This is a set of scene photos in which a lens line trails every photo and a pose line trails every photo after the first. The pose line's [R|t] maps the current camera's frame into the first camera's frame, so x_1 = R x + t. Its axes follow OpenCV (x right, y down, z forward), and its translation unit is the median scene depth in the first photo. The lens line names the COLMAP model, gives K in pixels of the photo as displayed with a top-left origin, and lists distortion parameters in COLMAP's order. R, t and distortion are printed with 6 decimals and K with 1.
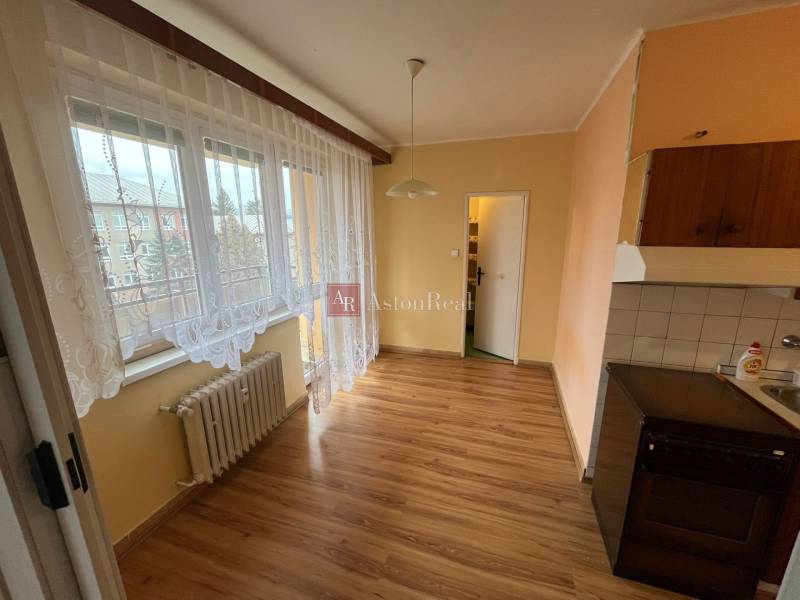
lens RADIAL K [[323.1, 0, 404.2], [0, 323.1, 302.9], [0, 0, 1]] dist [-0.002133, 0.000464]
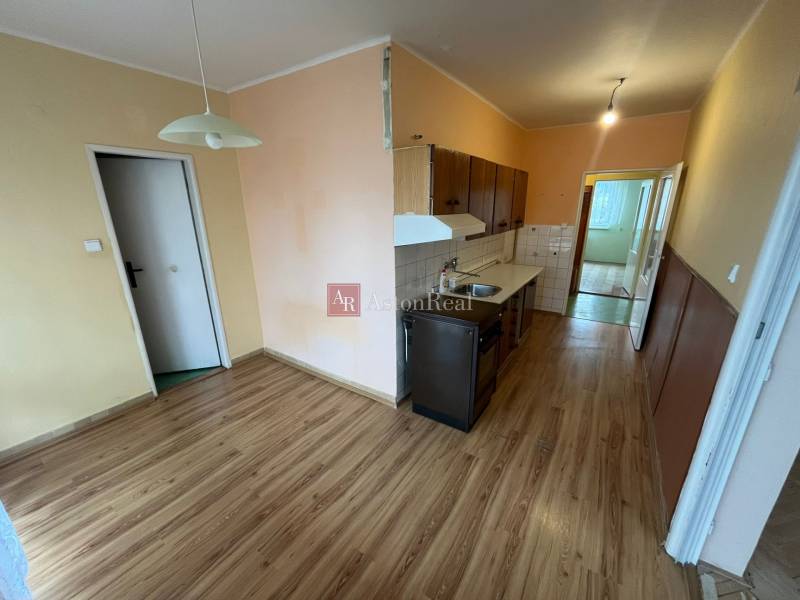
lens RADIAL K [[323.1, 0, 403.3], [0, 323.1, 302.6], [0, 0, 1]] dist [-0.002133, 0.000464]
pose [[0.267231, -0.275321, 0.923464, -0.455643], [0.218005, 0.950743, 0.220367, -0.099751], [-0.938649, 0.142431, 0.314090, 0.487441]]
